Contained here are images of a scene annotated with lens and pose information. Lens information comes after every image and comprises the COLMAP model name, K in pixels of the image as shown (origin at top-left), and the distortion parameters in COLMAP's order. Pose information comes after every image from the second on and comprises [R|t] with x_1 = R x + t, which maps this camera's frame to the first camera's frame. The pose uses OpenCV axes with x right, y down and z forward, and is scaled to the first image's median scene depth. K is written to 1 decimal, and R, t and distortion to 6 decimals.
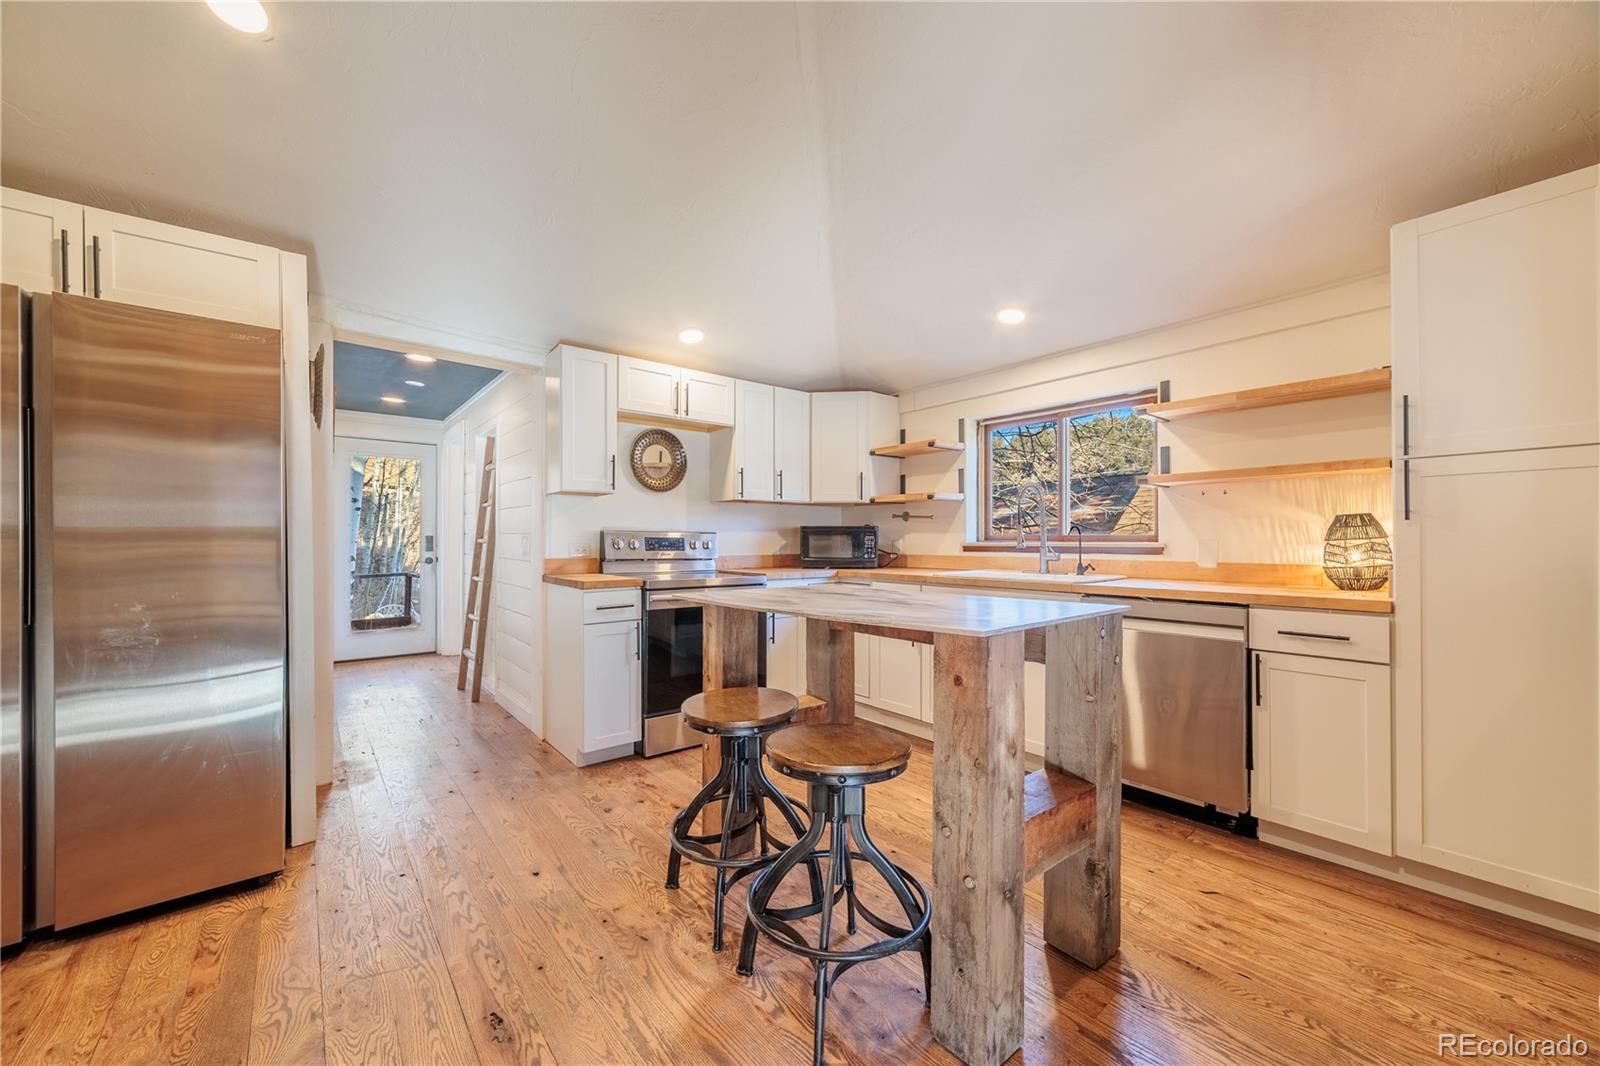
lens RADIAL K [[596.1, 0, 797.5], [0, 596.1, 538.8], [0, 0, 1]] dist [0.001170, 0.000206]
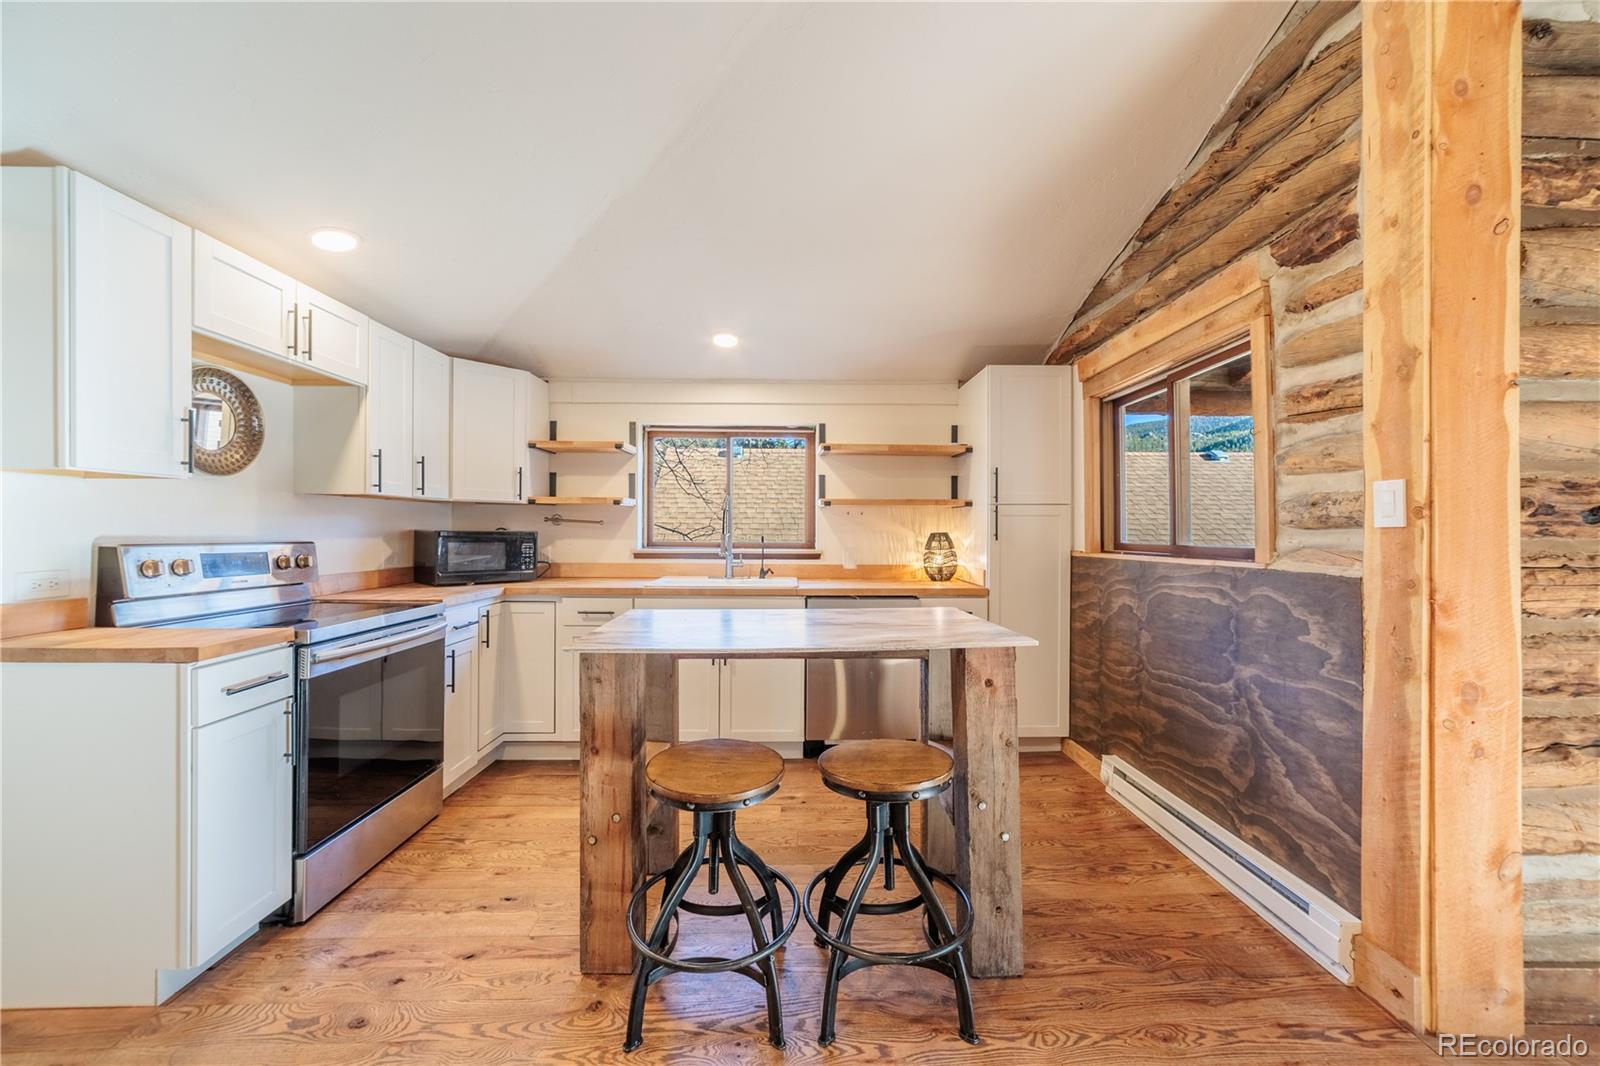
lens RADIAL K [[601.7, 0, 796.5], [0, 601.7, 537.1], [0, 0, 1]] dist [0.000161, 0.000545]
pose [[0.618420, -0.005310, 0.785829, -0.335214], [-0.007005, 0.999900, 0.012269, -0.028232], [-0.785816, -0.013092, 0.618322, 0.184904]]
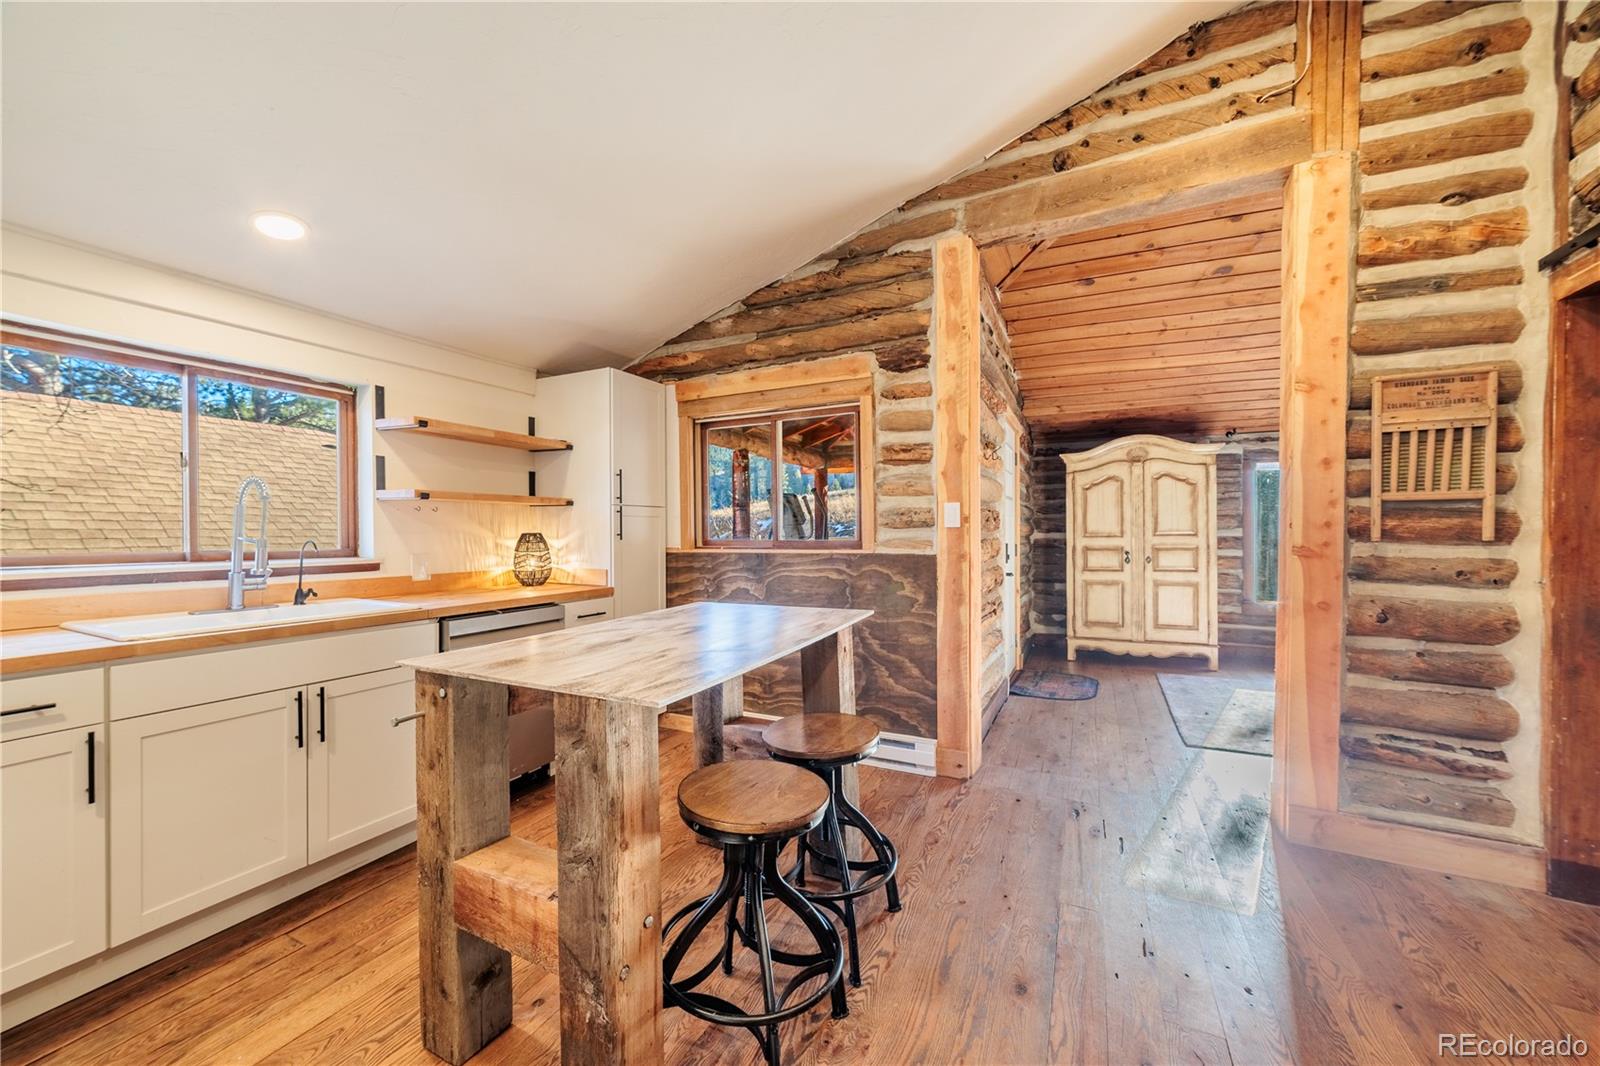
lens RADIAL K [[602.1, 0, 789.2], [0, 602.1, 543.8], [0, 0, 1]] dist [-0.015040, 0.000146]
pose [[-0.404422, -0.014734, 0.914454, -0.390219], [-0.000837, 0.999876, 0.015740, -0.023694], [-0.914572, 0.005600, -0.404384, 0.608704]]
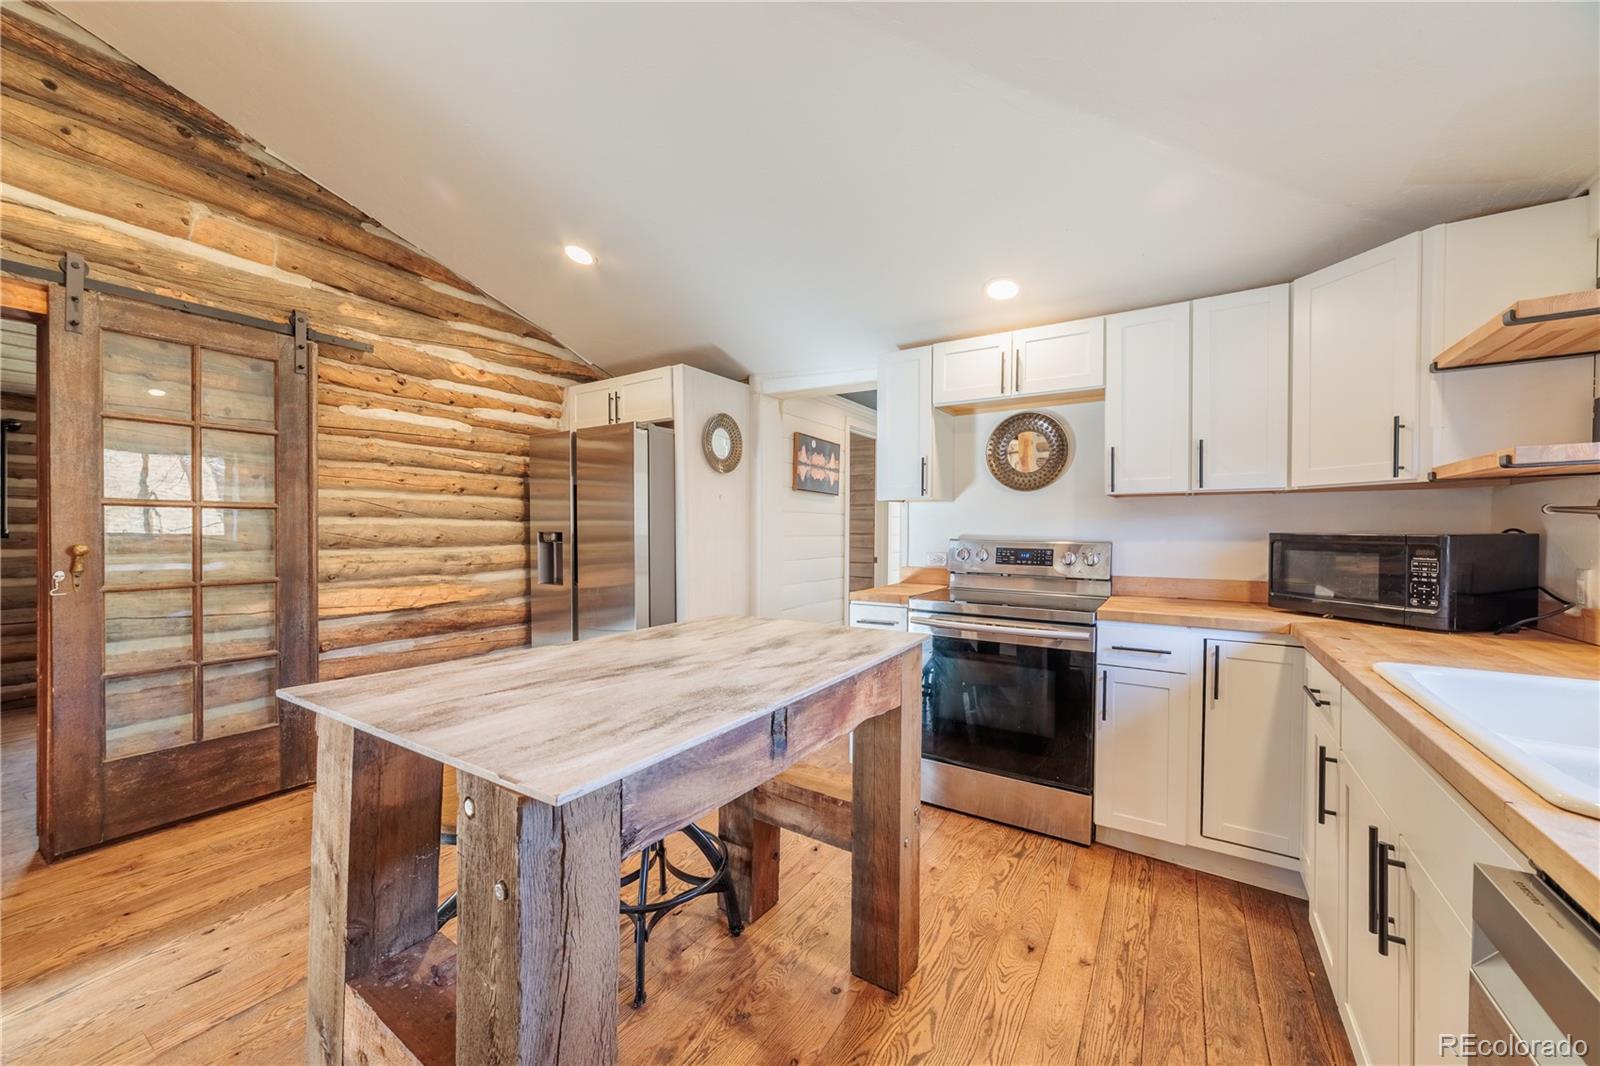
lens RADIAL K [[596.1, 0, 797.5], [0, 596.1, 538.8], [0, 0, 1]] dist [0.001170, 0.000206]
pose [[0.314526, 0.015500, -0.949122, 0.419240], [-0.004284, 0.999880, 0.014909, -0.024448], [0.949239, -0.000624, 0.314555, 0.449727]]
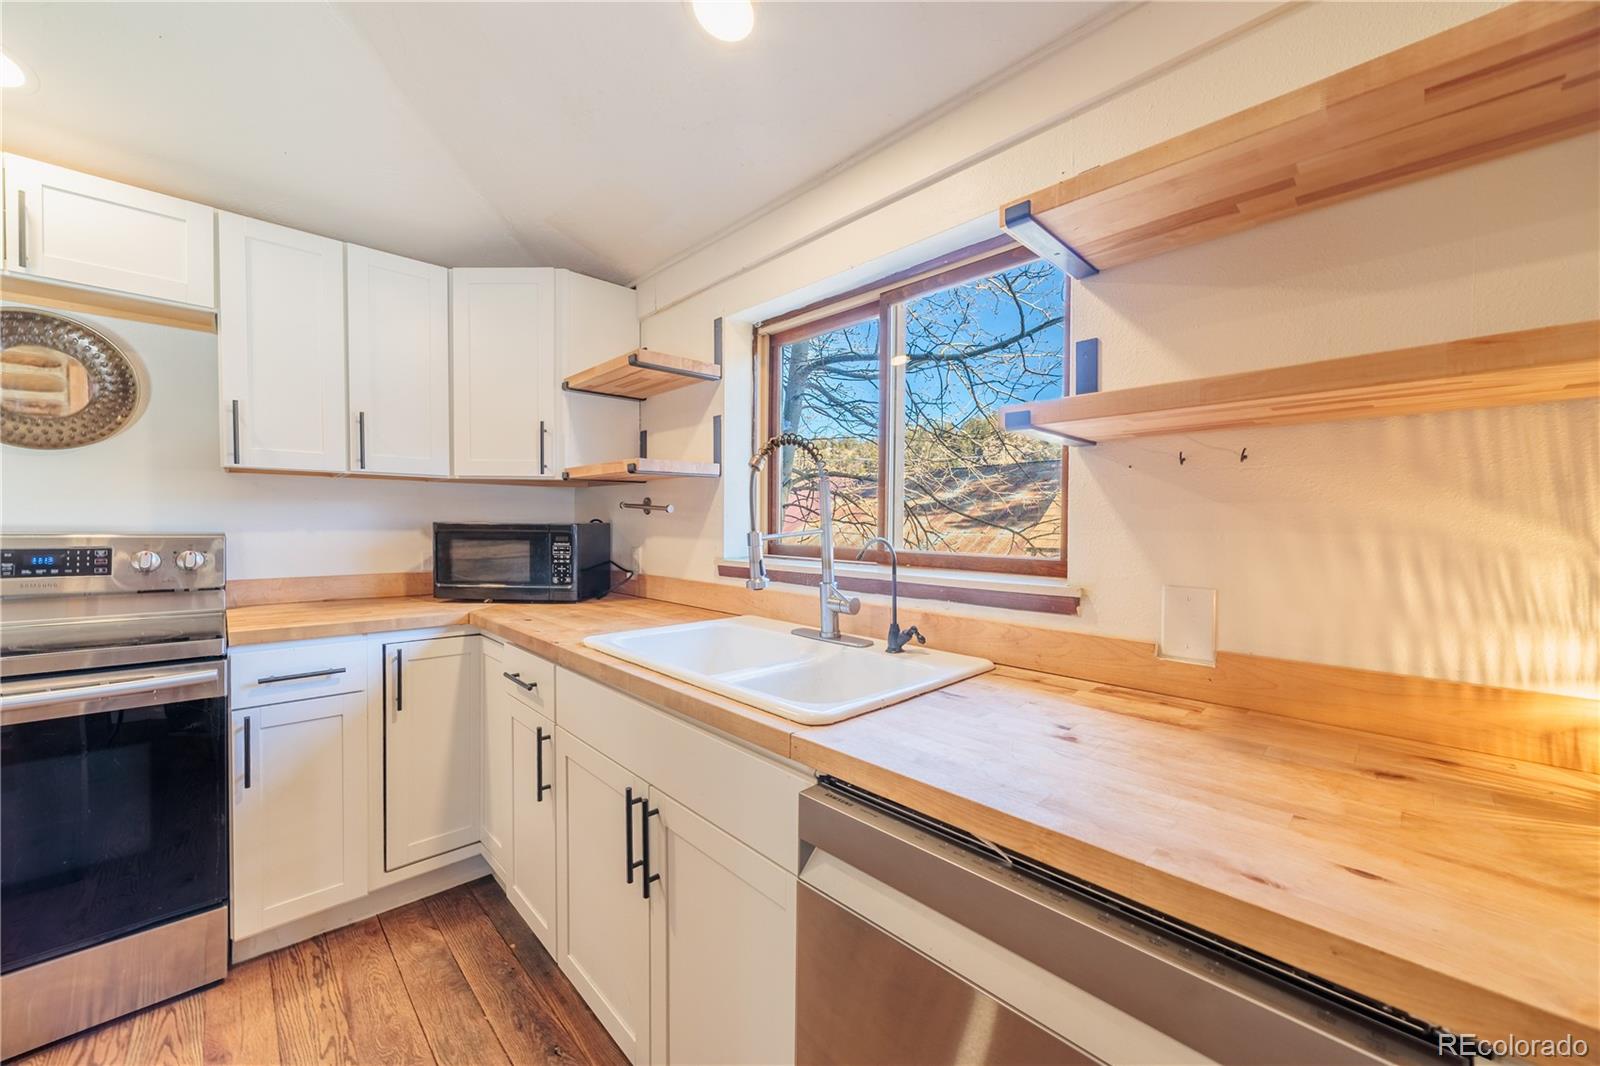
lens RADIAL K [[601.7, 0, 796.5], [0, 601.7, 537.1], [0, 0, 1]] dist [0.000161, 0.000545]
pose [[0.996306, 0.007612, 0.085541, 0.302569], [-0.009618, 0.999688, 0.023070, -0.025292], [-0.085338, -0.023808, 0.996068, 0.476686]]
